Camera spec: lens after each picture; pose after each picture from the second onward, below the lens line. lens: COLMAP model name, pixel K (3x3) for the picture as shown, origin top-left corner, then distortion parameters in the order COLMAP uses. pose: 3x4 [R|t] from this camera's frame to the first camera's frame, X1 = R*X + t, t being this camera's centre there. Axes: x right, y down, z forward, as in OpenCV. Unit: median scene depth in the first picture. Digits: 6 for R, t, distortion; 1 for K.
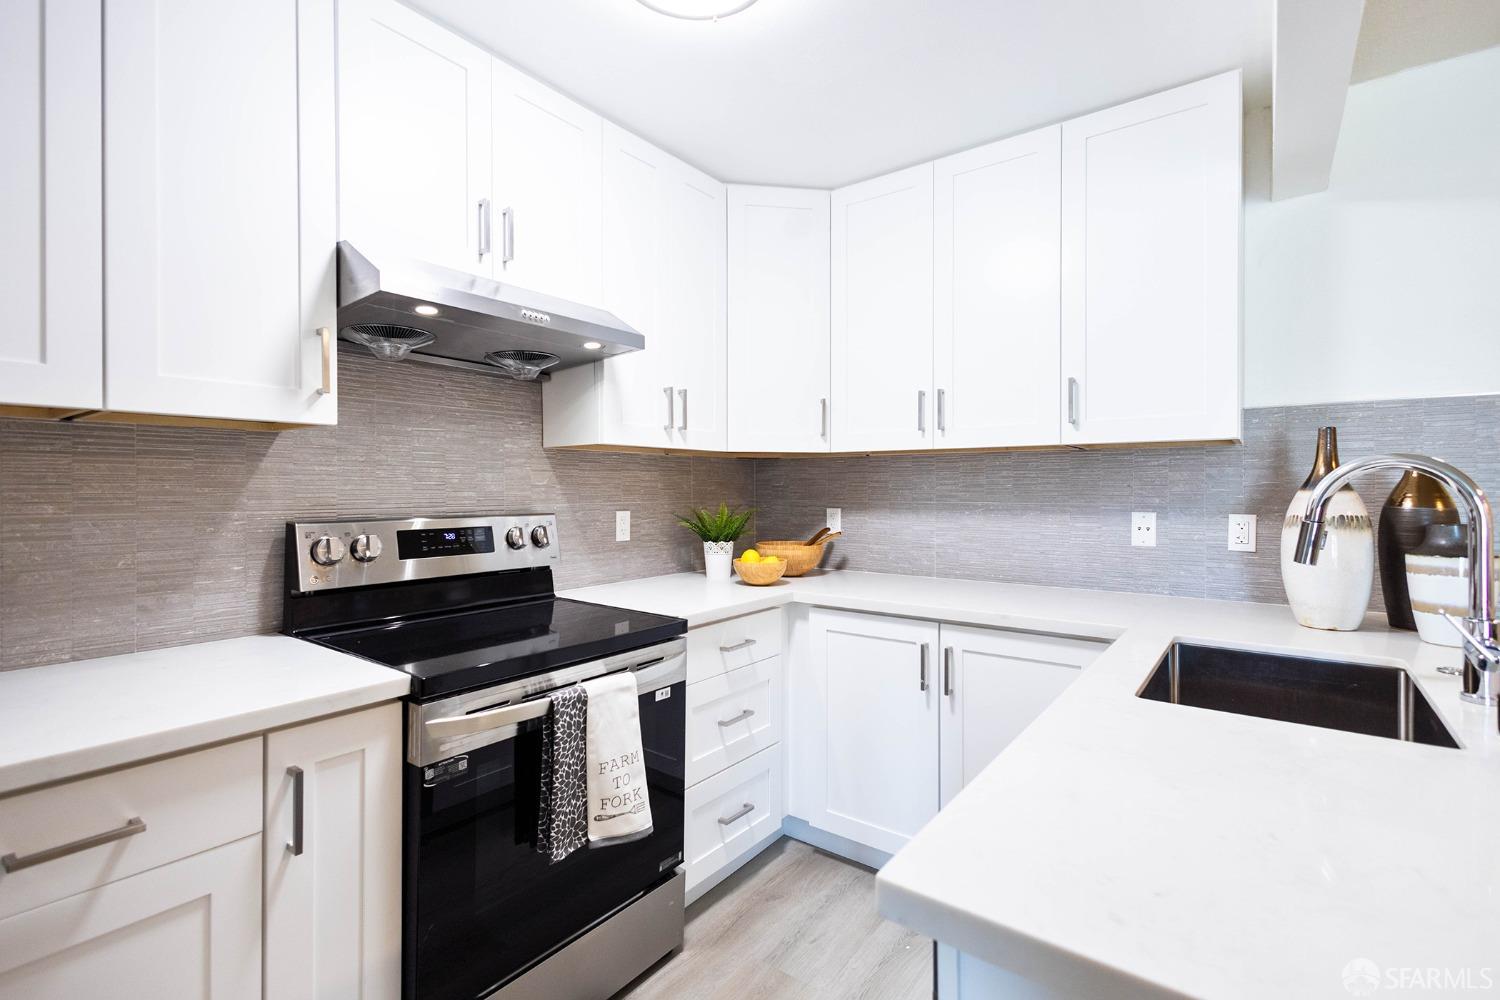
lens RADIAL K [[698.4, 0, 733.3], [0, 698.4, 493.3], [0, 0, 1]] dist [-0.000022, -0.000101]
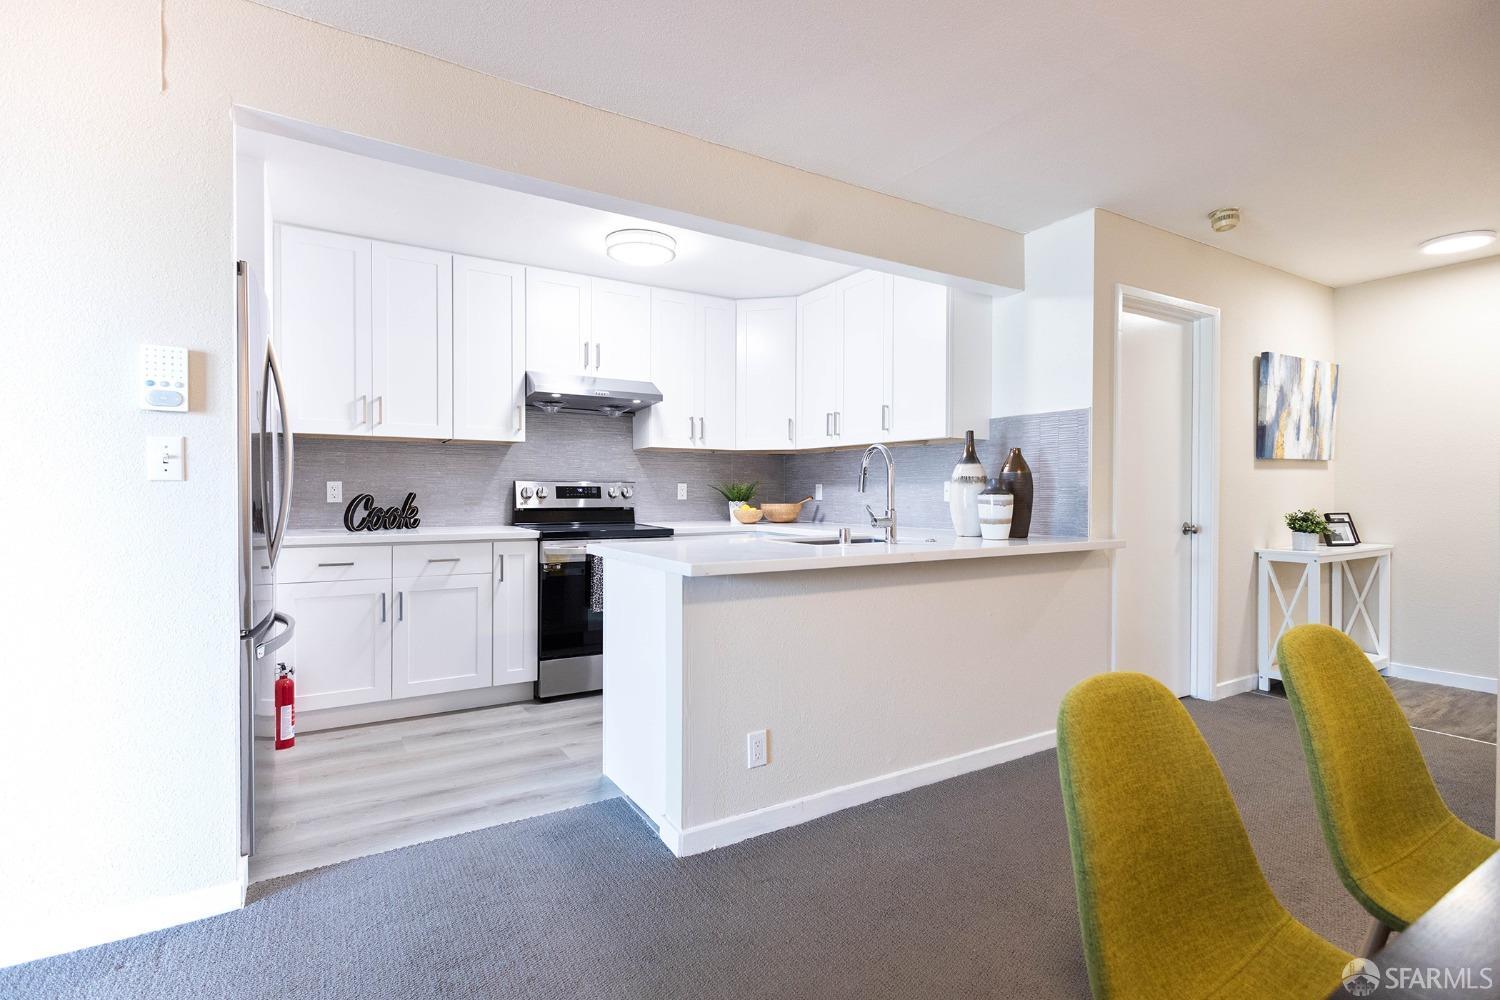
lens RADIAL K [[698.4, 0, 749.6], [0, 698.4, 498.8], [0, 0, 1]] dist [-0.000022, -0.000101]
pose [[0.937171, 0.005131, -0.348834, 0.832950], [-0.004606, 0.999987, 0.002336, 0.077948], [0.348841, -0.000582, 0.937182, -0.850903]]
